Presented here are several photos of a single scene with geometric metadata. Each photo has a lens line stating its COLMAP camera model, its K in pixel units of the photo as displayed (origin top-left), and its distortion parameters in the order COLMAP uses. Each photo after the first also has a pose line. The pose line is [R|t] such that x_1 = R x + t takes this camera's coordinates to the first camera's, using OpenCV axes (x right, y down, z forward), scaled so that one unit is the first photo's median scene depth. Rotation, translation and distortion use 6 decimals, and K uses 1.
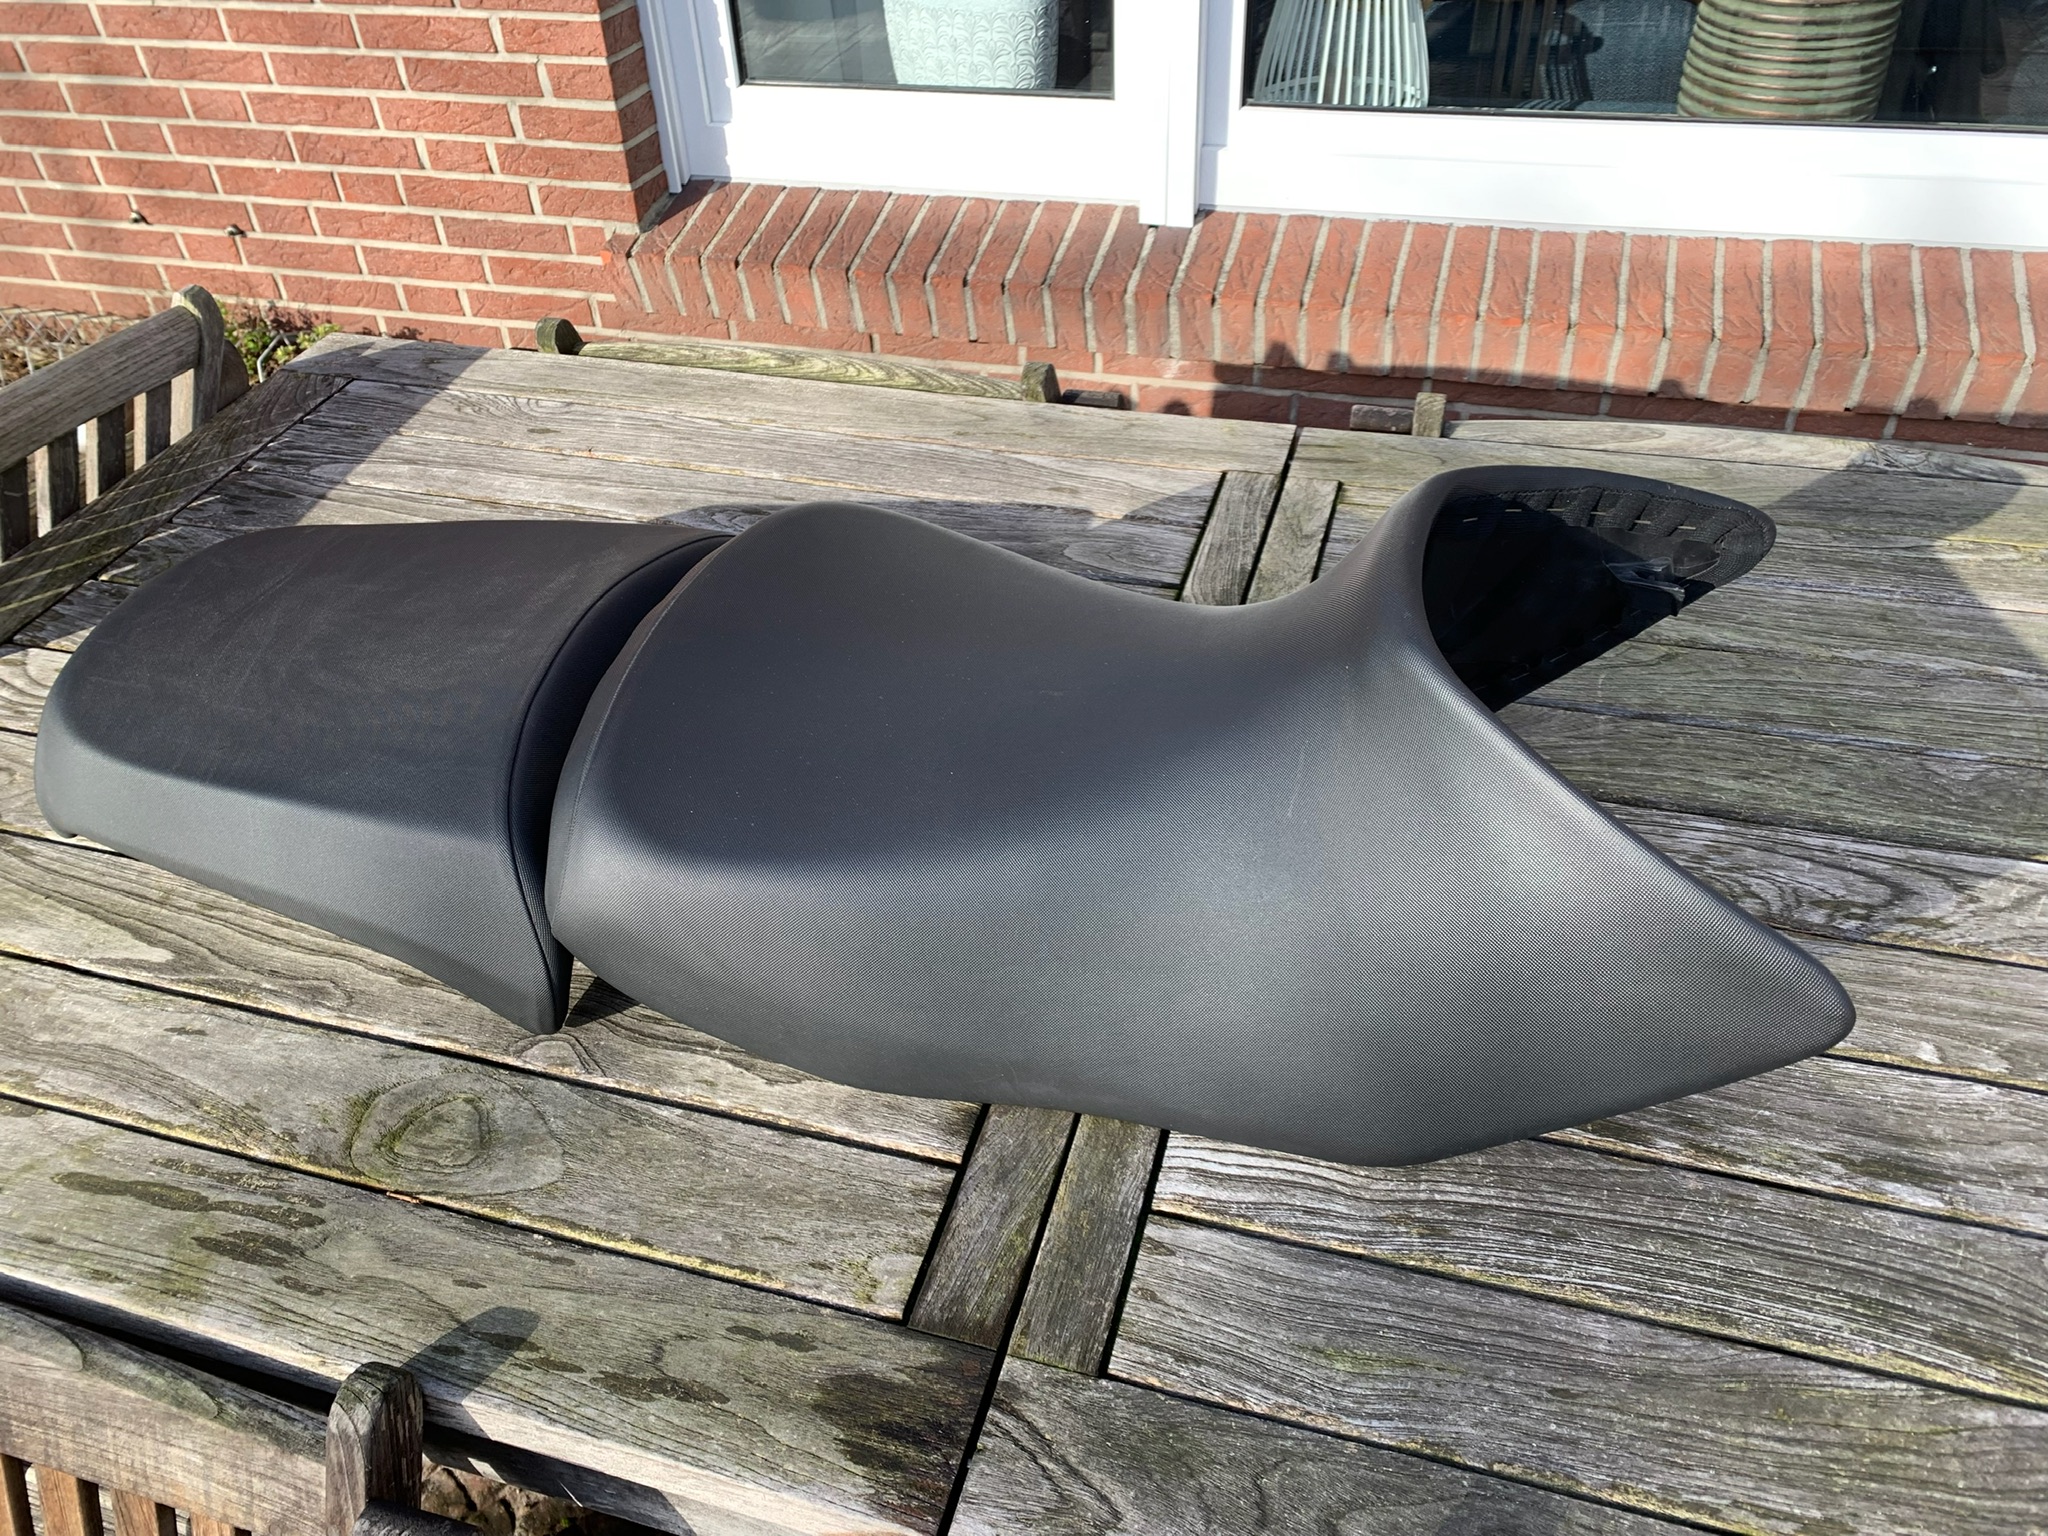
lens RADIAL K [[1576.0, 0, 1013.4], [0, 1576.0, 738.5], [0, 0, 1]] dist [0.009110, 0.001351]
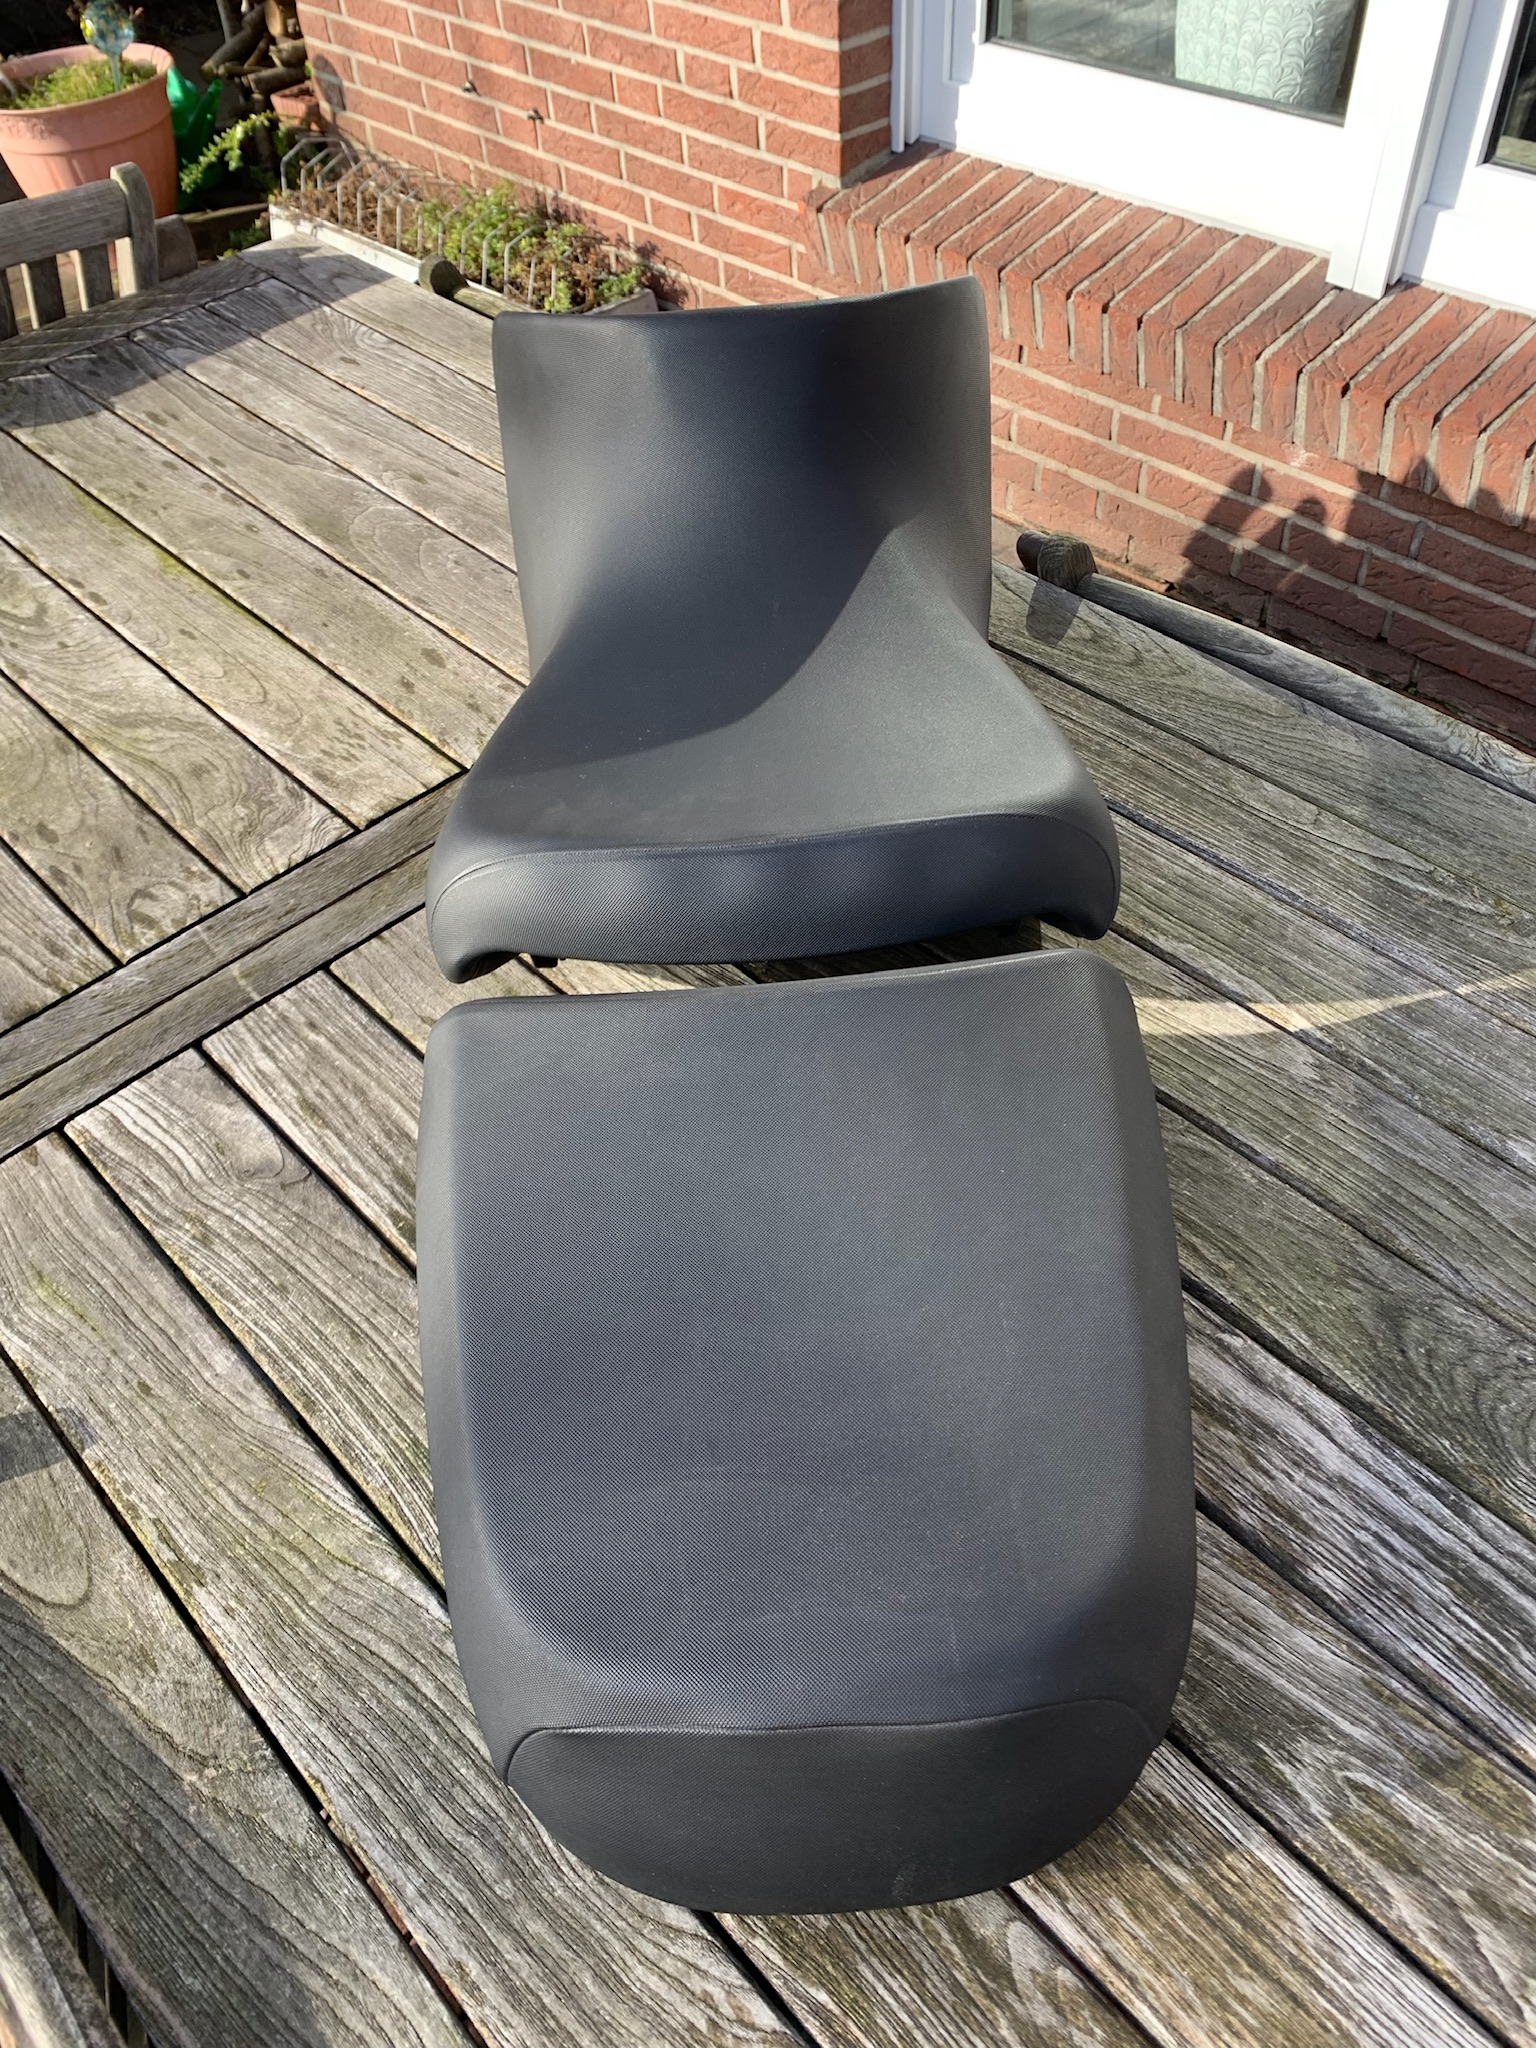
lens RADIAL K [[1576.0, 0, 773.4], [0, 1576.0, 1007.0], [0, 0, 1]] dist [0.009110, 0.001351]
pose [[0.865589, 0.364218, -0.343657, 0.260380], [-0.299360, 0.926515, 0.227934, -0.061412], [0.401421, -0.094420, 0.911014, 0.039650]]
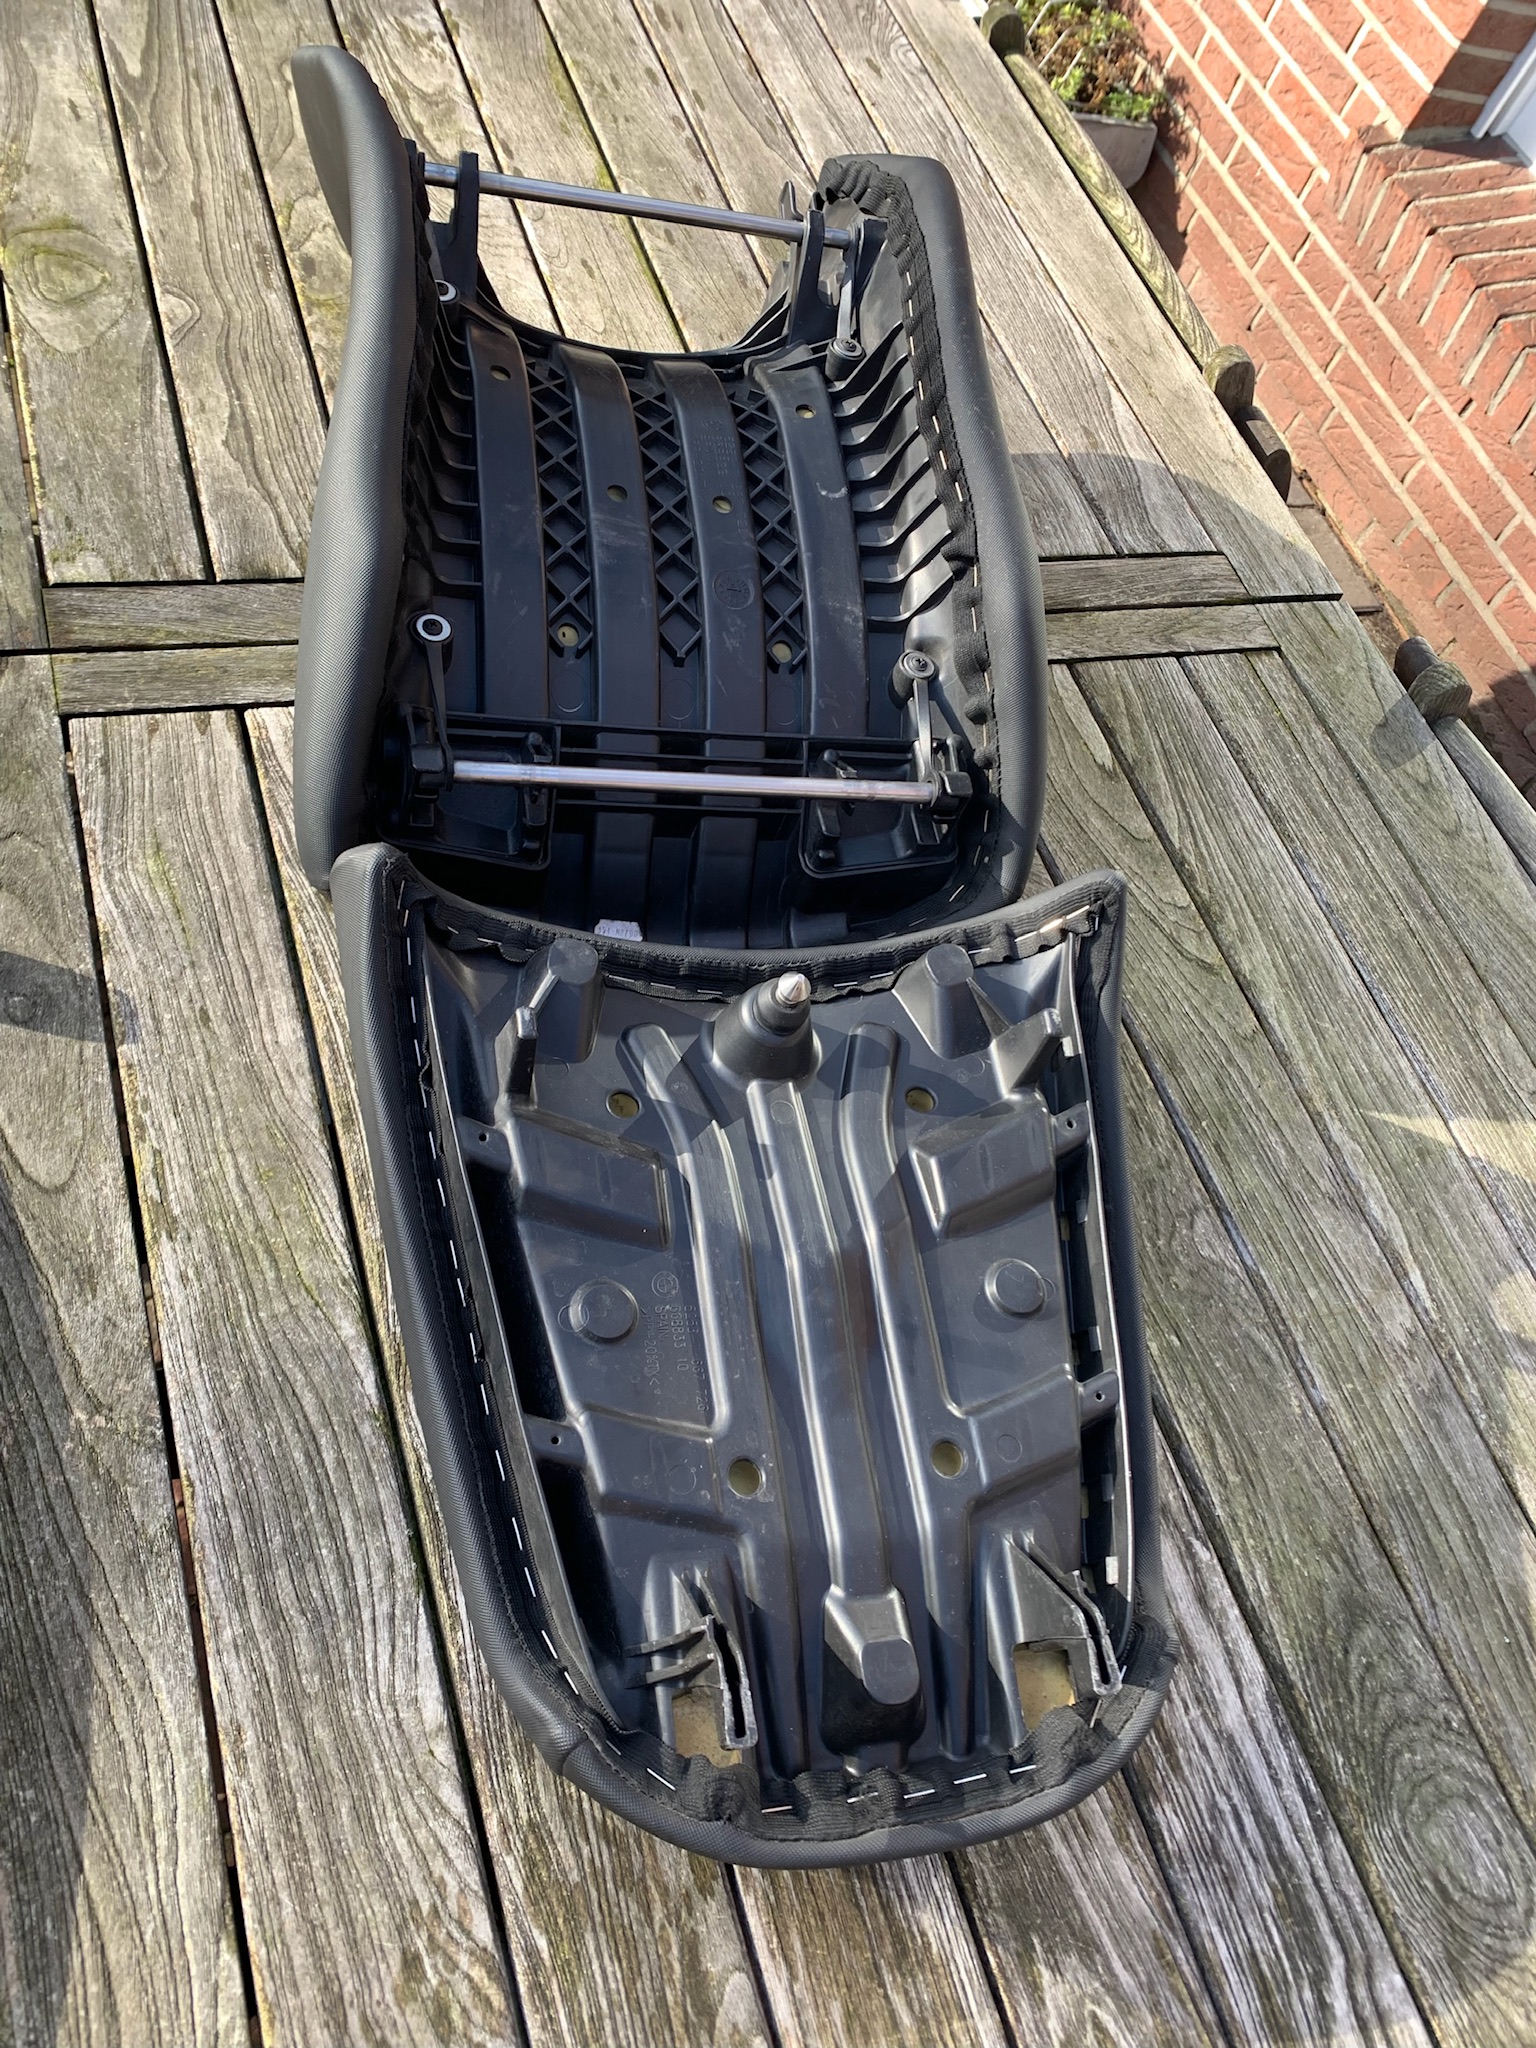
lens RADIAL K [[1576.0, 0, 773.4], [0, 1576.0, 1007.0], [0, 0, 1]] dist [0.009110, 0.001351]
pose [[0.544315, 0.792606, -0.274765, 0.216181], [-0.721047, 0.609447, 0.329645, -0.060931], [0.428734, 0.018688, 0.903237, 0.042401]]
